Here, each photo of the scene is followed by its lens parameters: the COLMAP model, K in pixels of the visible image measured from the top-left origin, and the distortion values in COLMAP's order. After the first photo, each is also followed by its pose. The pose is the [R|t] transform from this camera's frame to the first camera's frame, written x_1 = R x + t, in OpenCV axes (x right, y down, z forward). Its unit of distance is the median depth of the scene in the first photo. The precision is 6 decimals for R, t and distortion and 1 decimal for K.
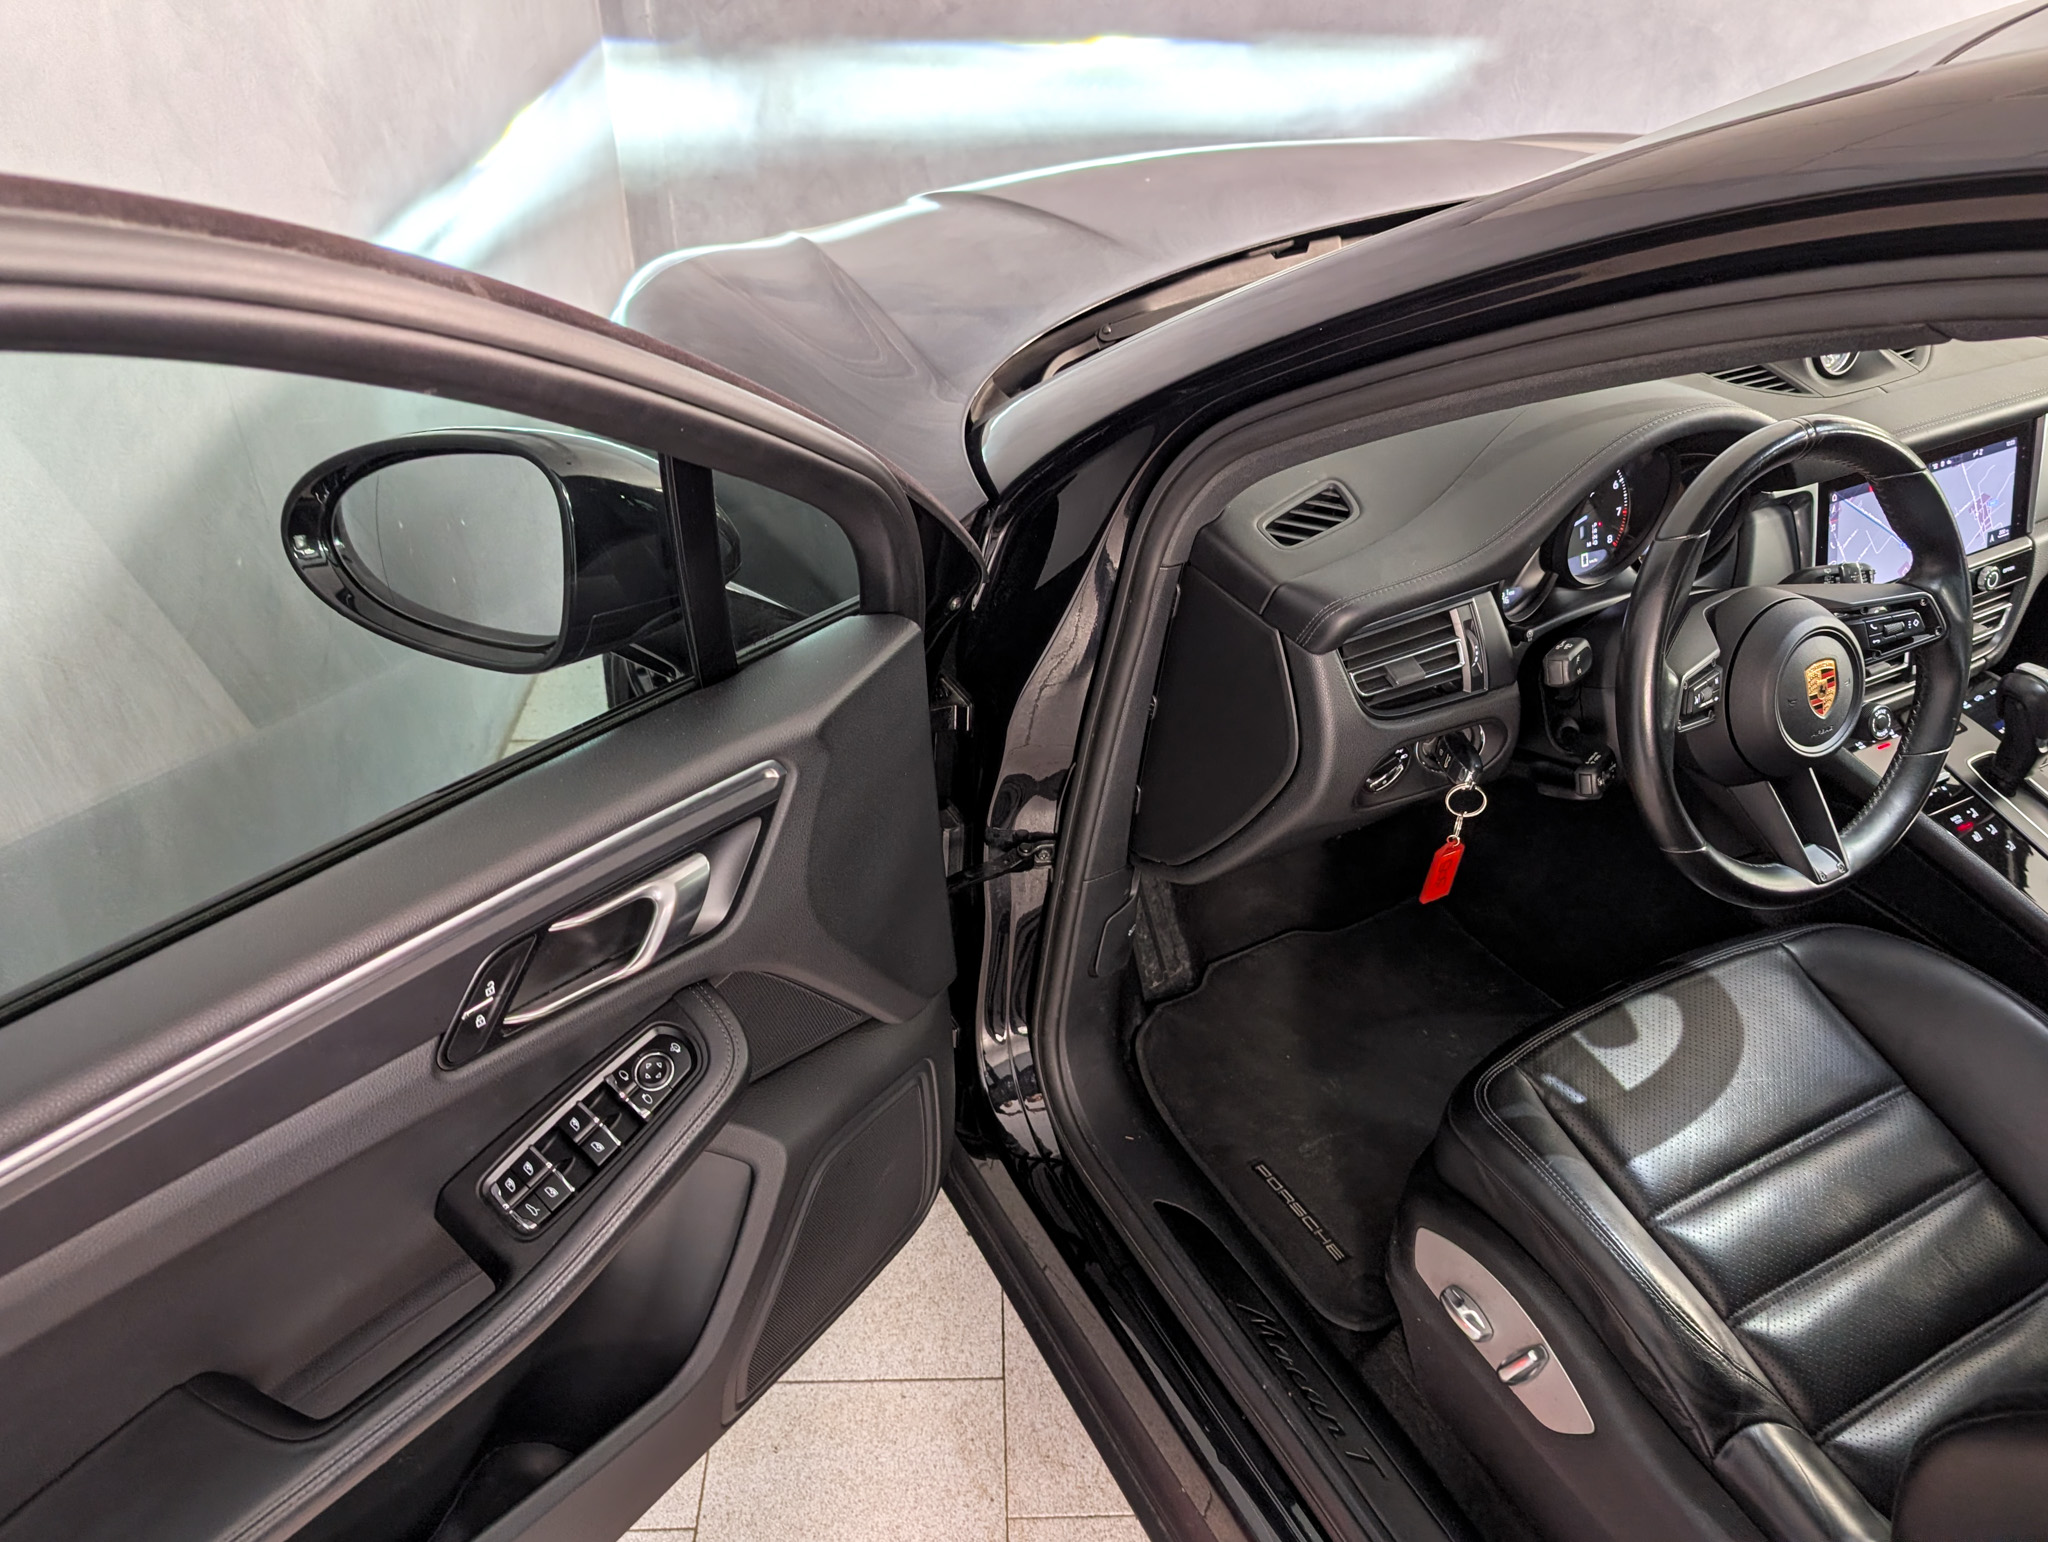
lens RADIAL K [[1515.8, 0, 1061.3], [0, 1515.8, 740.7], [0, 0, 1]] dist [0.048799, -0.036245]
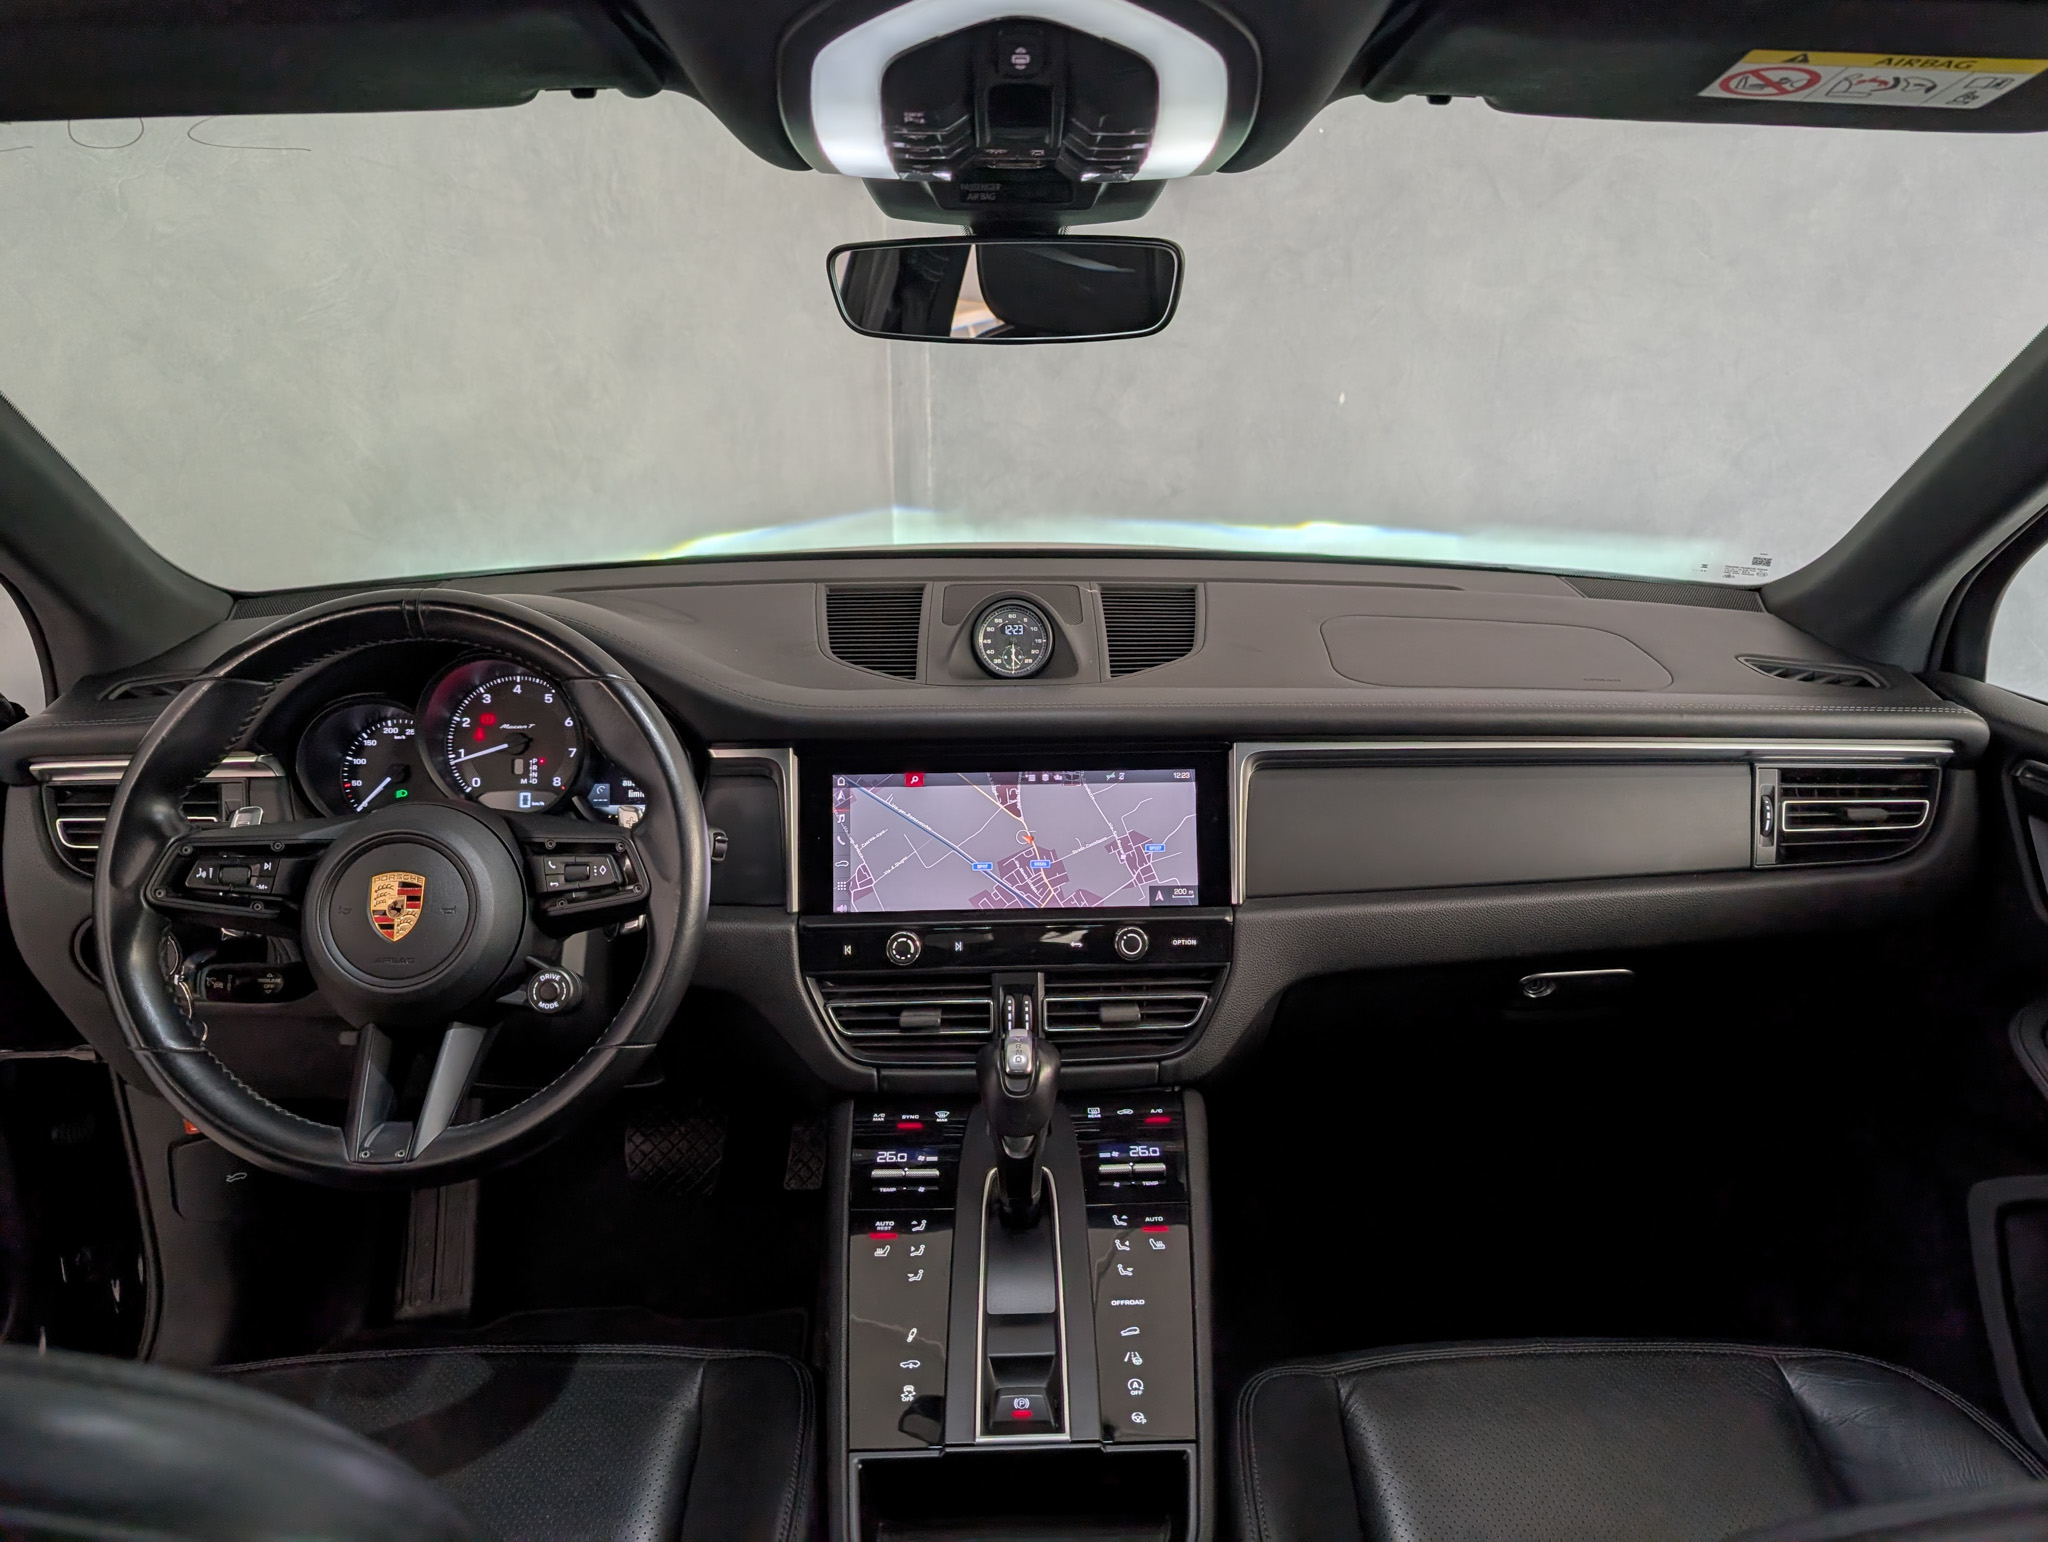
lens RADIAL K [[1515.8, 0, 1061.3], [0, 1515.8, 740.7], [0, 0, 1]] dist [0.048799, -0.036245]
pose [[0.885929, 0.093229, -0.454355, 1.096674], [-0.245410, 0.925458, -0.288620, 0.030332], [0.393578, 0.367200, 0.842769, 0.396267]]
